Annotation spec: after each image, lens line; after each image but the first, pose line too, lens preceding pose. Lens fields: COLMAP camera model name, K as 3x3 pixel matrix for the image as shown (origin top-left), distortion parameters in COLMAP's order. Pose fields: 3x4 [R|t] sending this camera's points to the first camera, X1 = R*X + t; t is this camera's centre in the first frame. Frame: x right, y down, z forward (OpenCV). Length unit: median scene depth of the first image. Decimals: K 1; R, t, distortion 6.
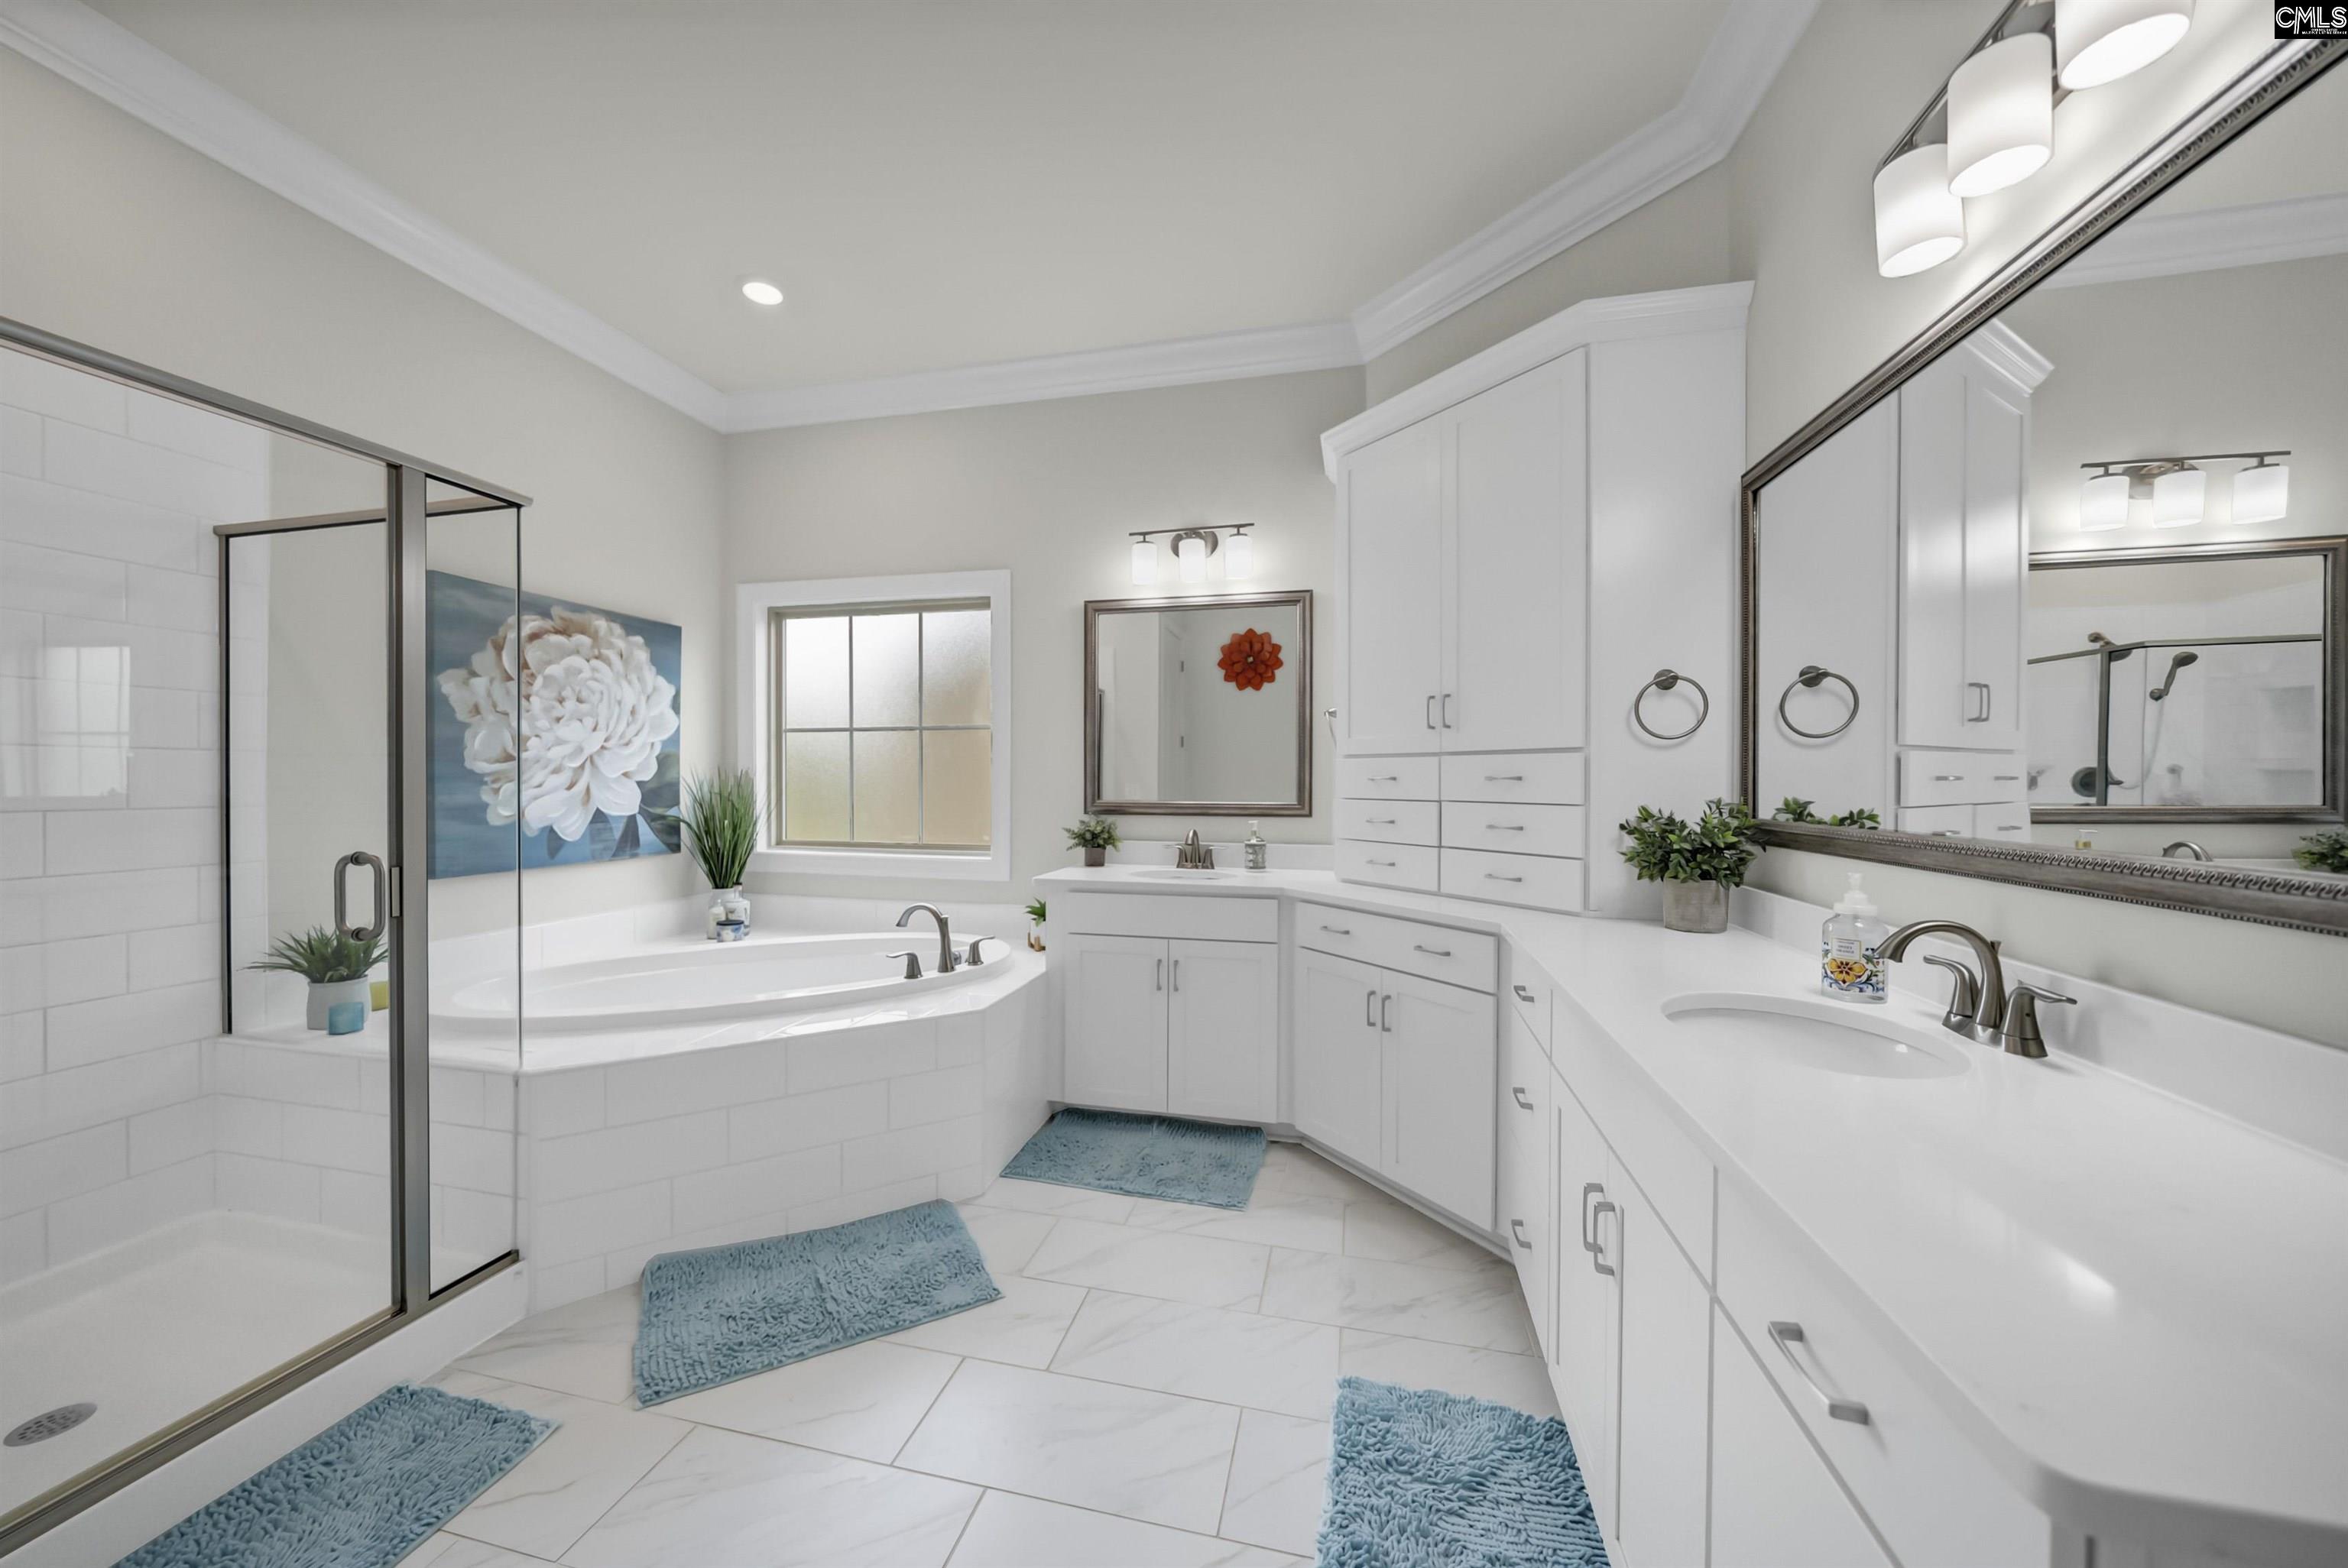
lens RADIAL K [[814.2, 0, 1174.0], [0, 814.2, 784.0], [0, 0, 1]] dist [-0.000086, -0.000064]
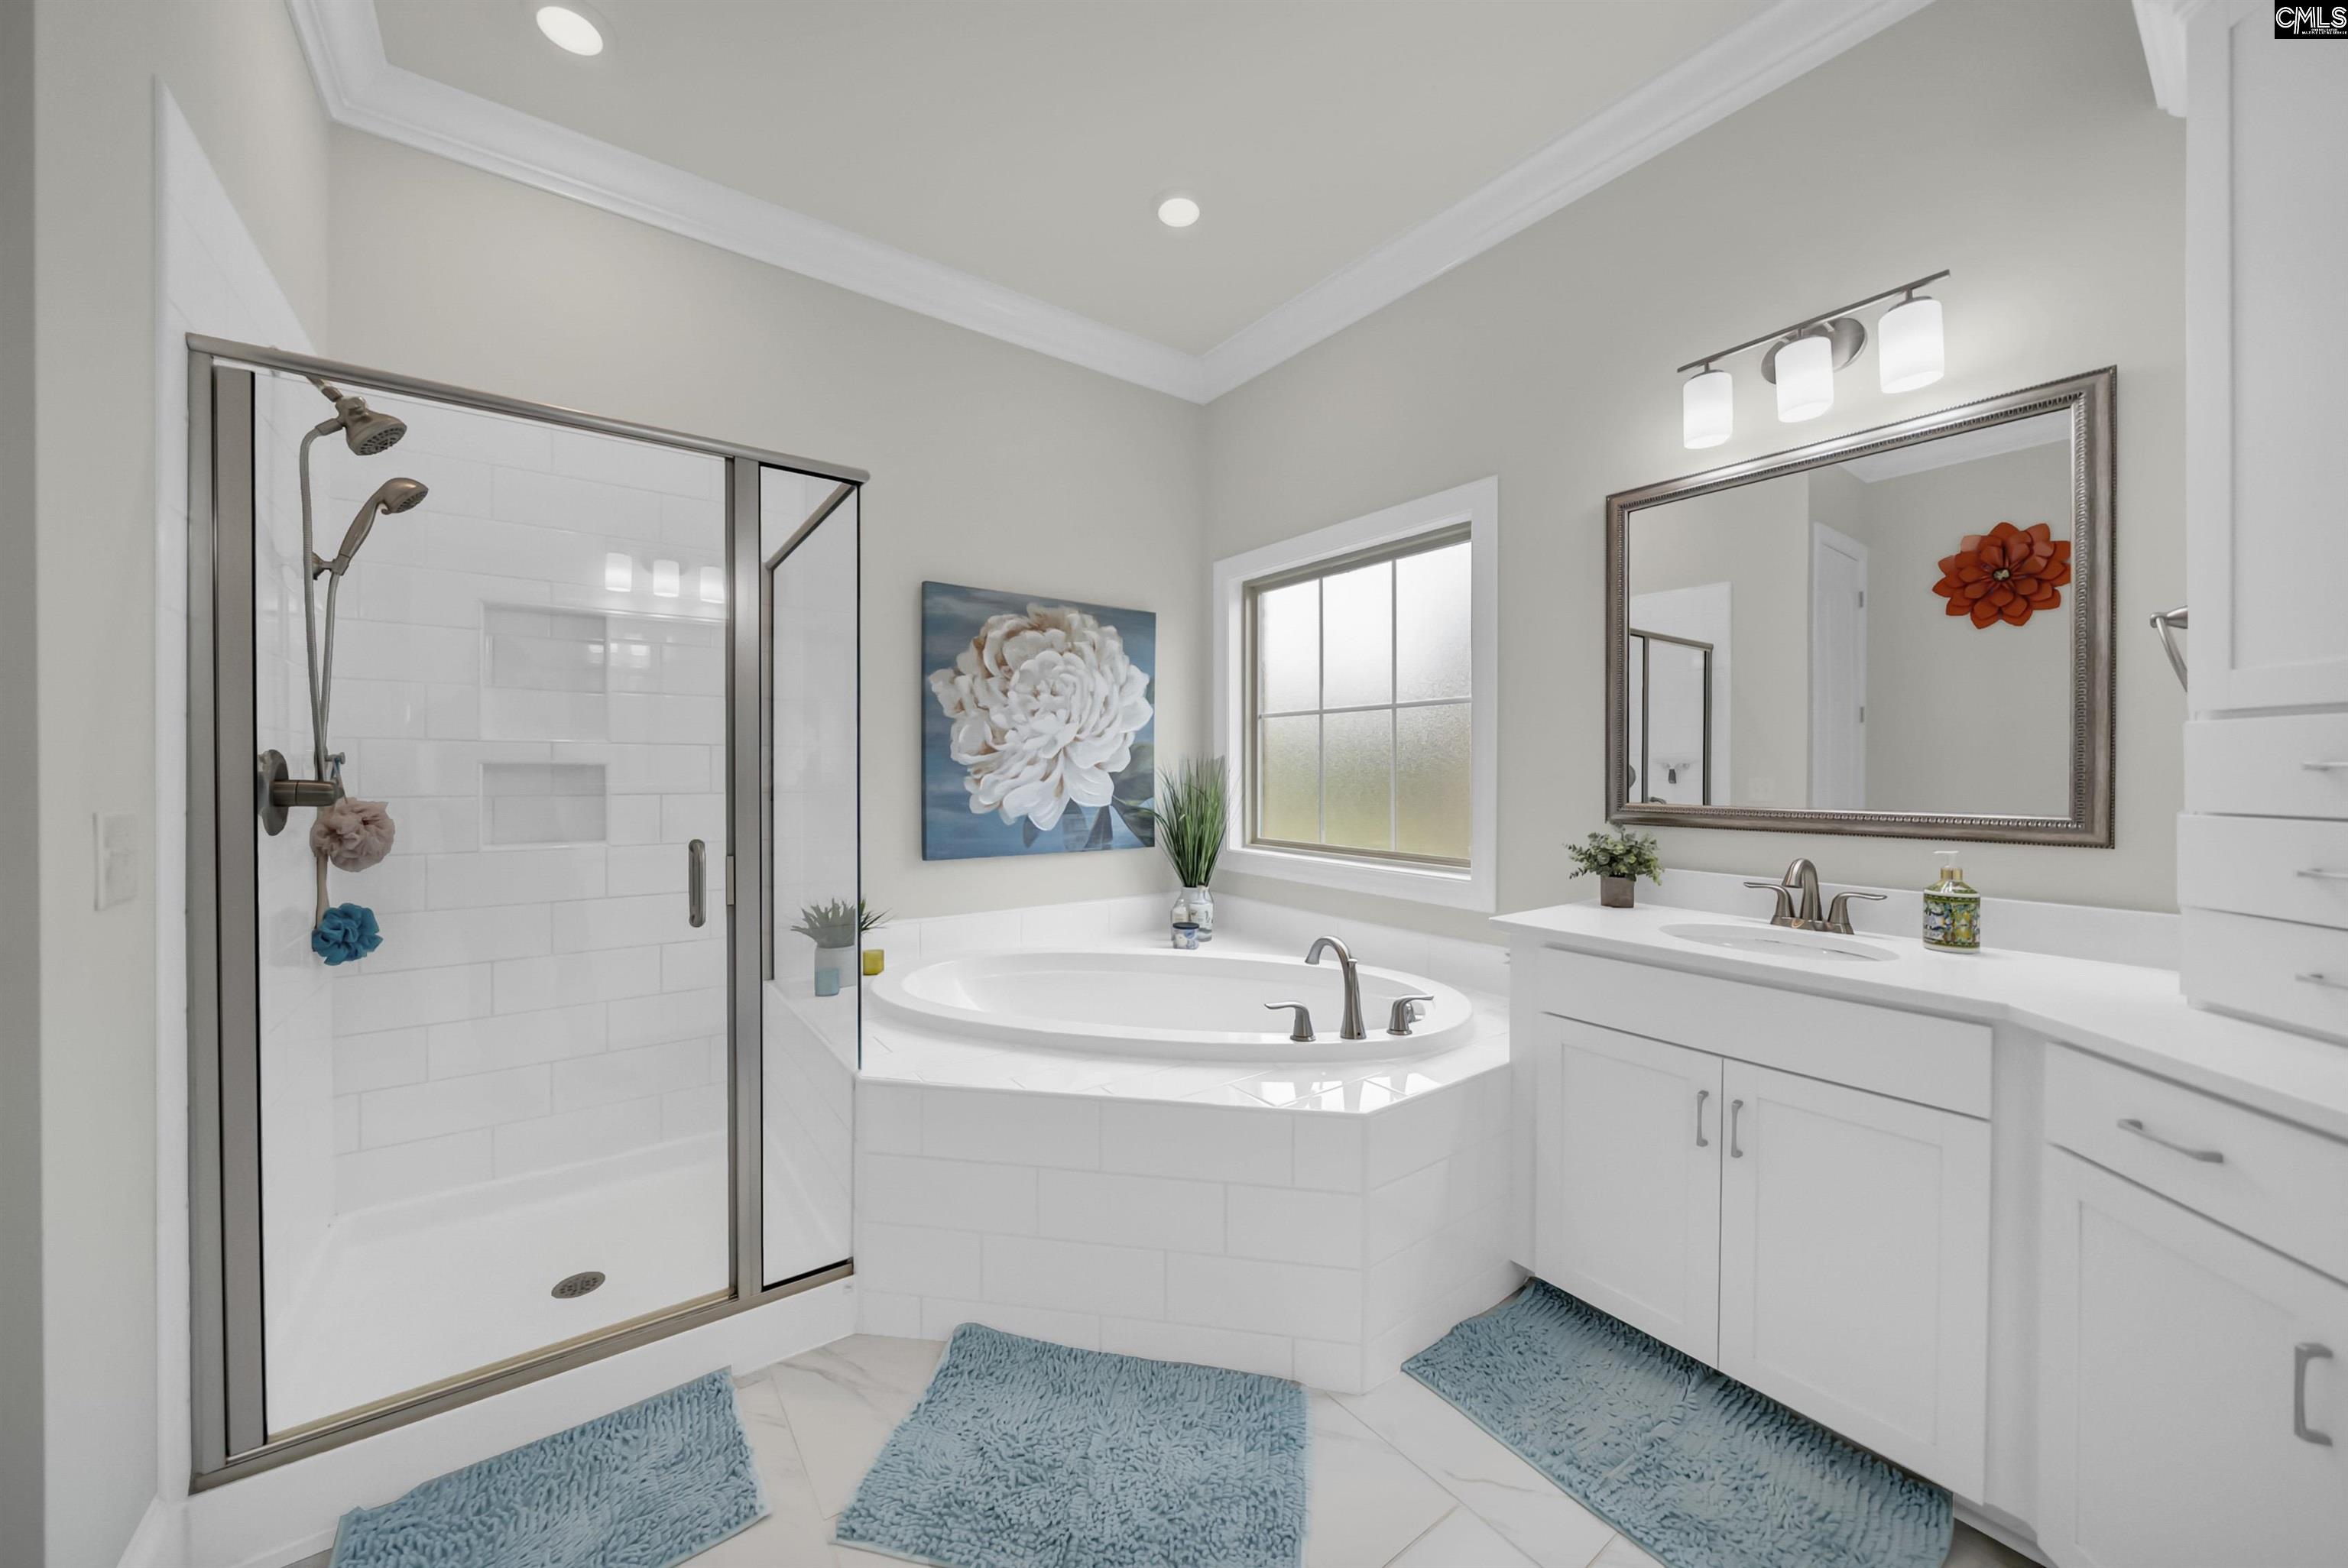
lens RADIAL K [[842.0, 0, 1177.6], [0, 842.0, 775.6], [0, 0, 1]] dist [-0.002235, -0.003114]
pose [[0.760875, 0.002662, -0.648893, 0.072424], [-0.003953, 0.999992, -0.000534, 0.000483], [0.648886, 0.002971, 0.760880, 0.289519]]
